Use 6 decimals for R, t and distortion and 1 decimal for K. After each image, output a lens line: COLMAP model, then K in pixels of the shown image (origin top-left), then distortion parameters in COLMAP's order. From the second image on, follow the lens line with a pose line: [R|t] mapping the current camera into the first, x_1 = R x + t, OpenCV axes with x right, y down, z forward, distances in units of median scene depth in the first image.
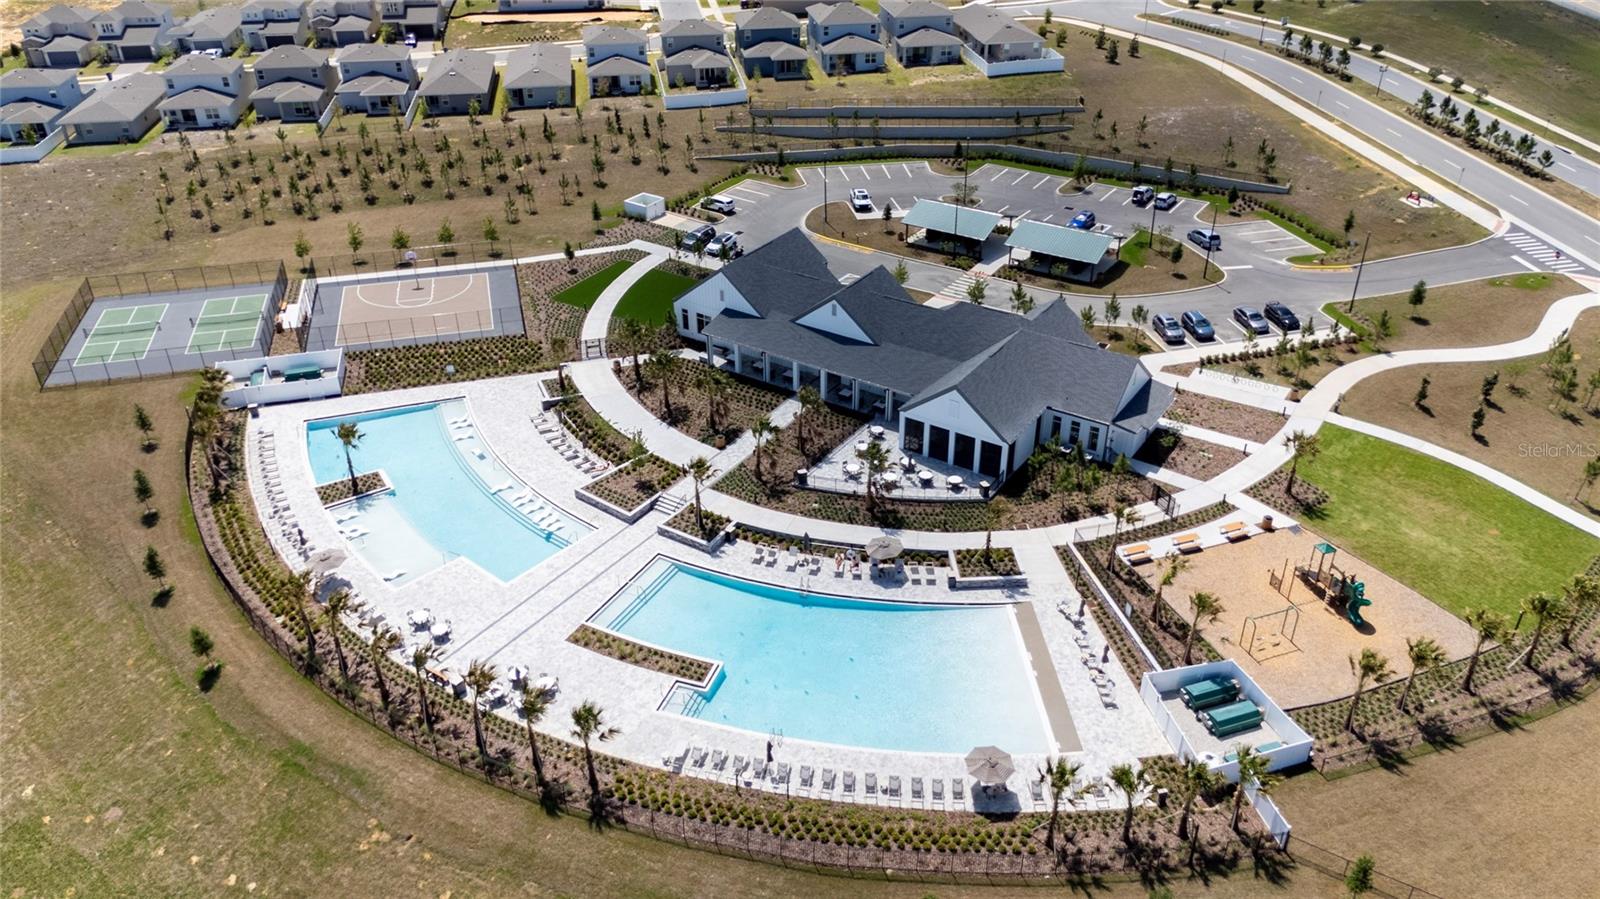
lens RADIAL K [[1171.2, 0, 800.0], [0, 1171.2, 449.5], [0, 0, 1]] dist [0.088424, -0.089634]
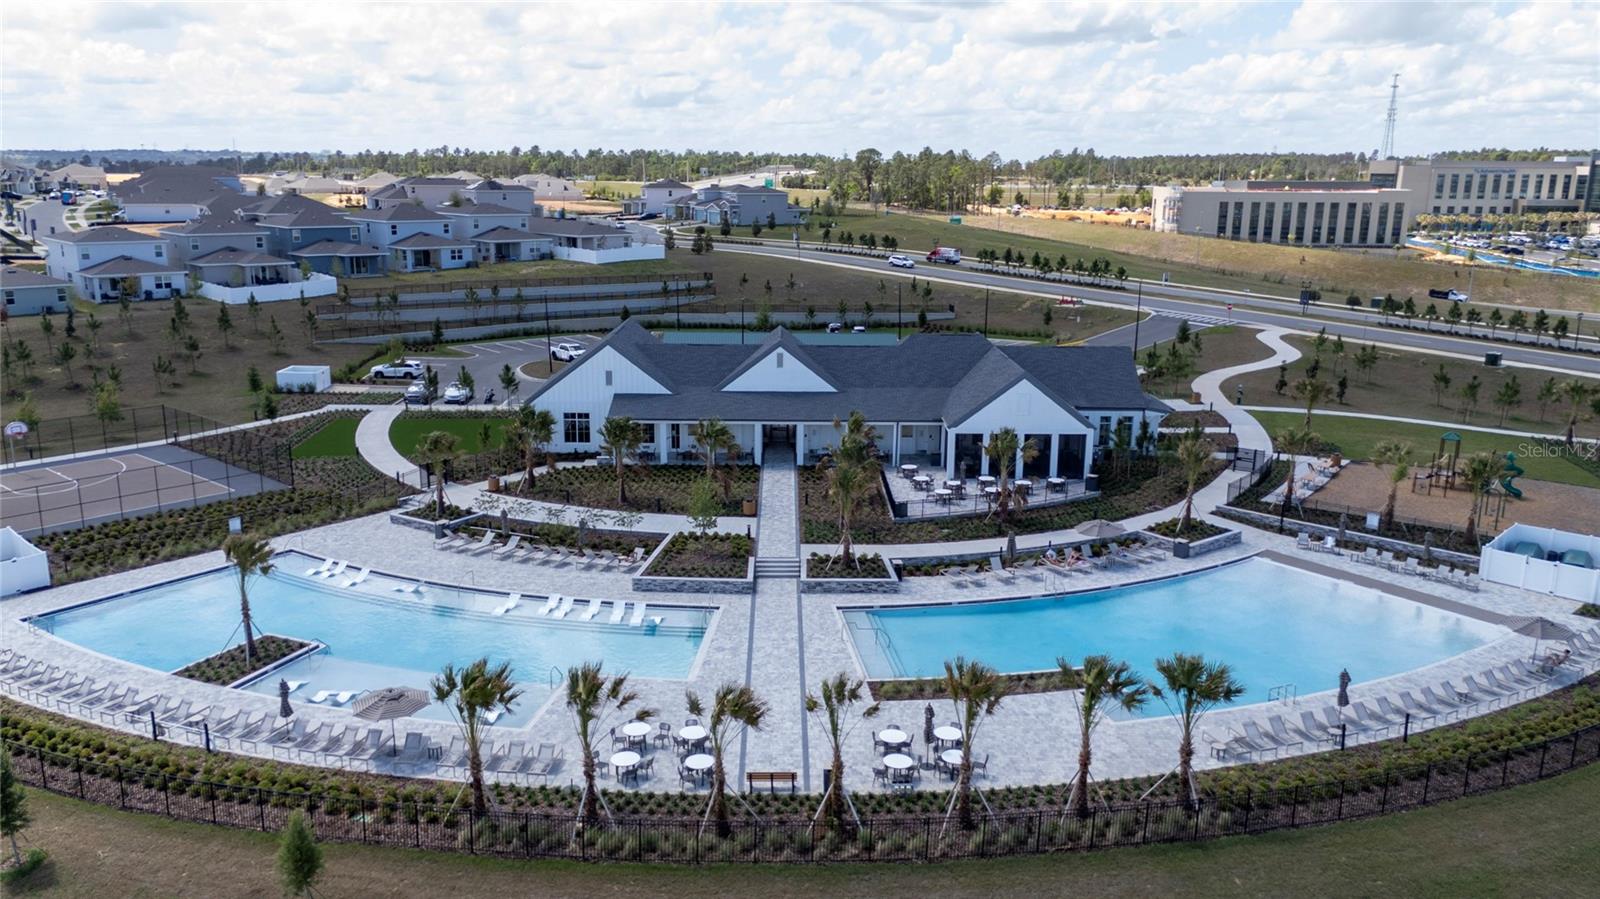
lens RADIAL K [[1218.2, 0, 800.0], [0, 1218.2, 449.5], [0, 0, 1]] dist [0.066724, -0.049190]
pose [[0.822076, -0.115095, 0.557624, -0.463209], [0.282285, 0.932908, -0.223603, 0.138192], [-0.494476, 0.341227, 0.799410, 0.375095]]
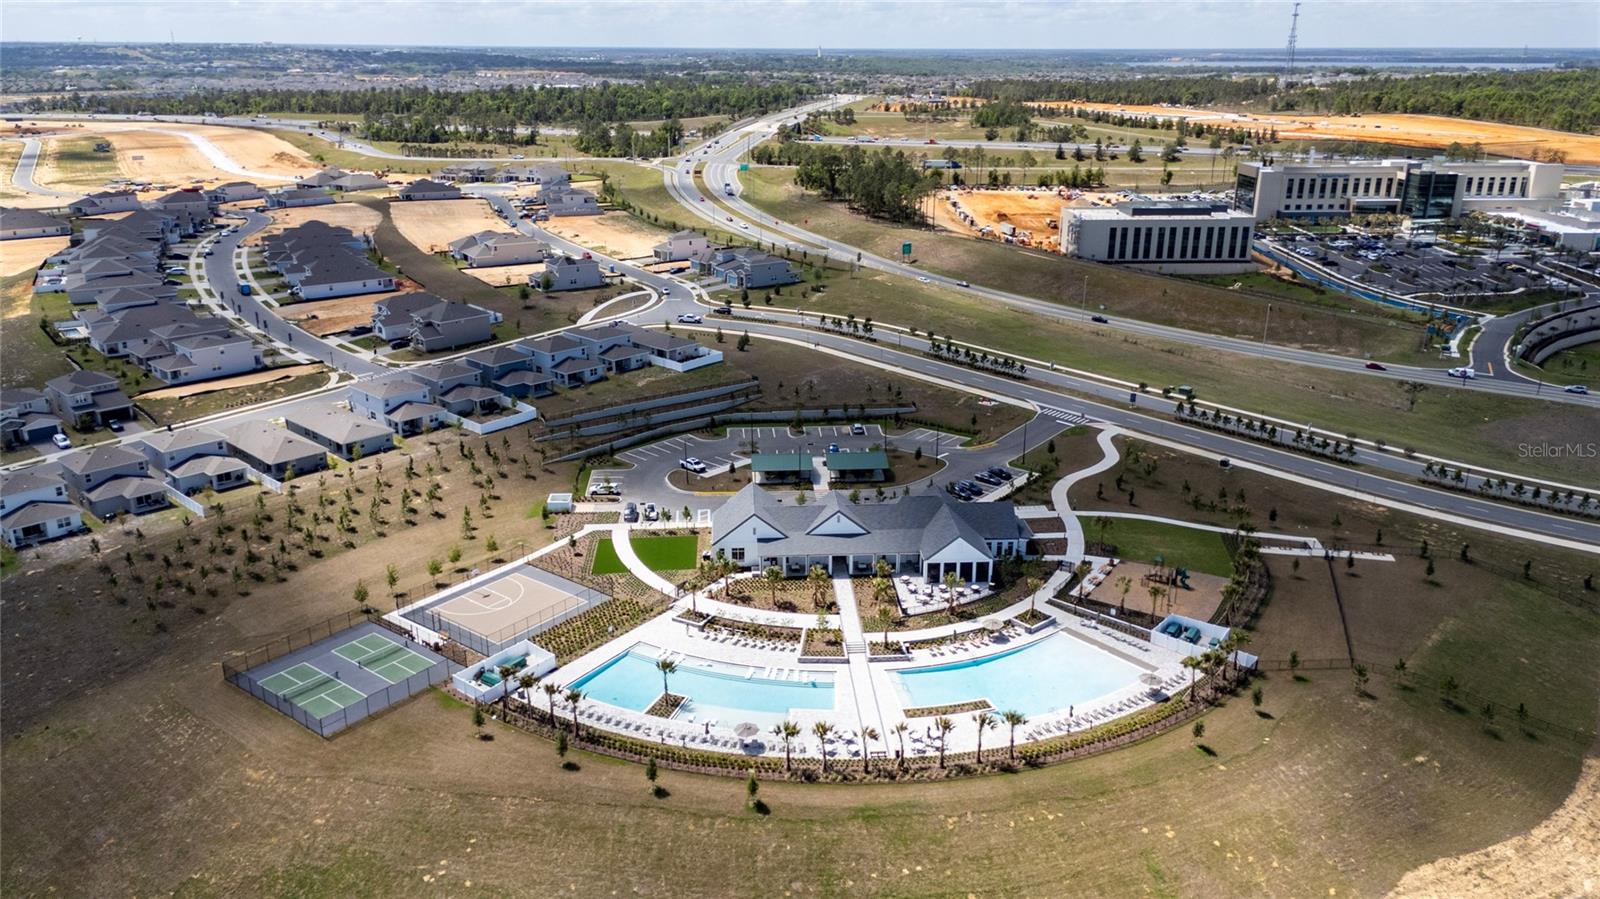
lens RADIAL K [[1171.2, 0, 800.0], [0, 1171.2, 449.5], [0, 0, 1]] dist [0.088424, -0.089634]
pose [[0.793558, -0.191476, 0.577583, -0.993198], [0.309222, 0.944399, -0.111770, -0.050298], [-0.524068, 0.267297, 0.808644, -0.320153]]
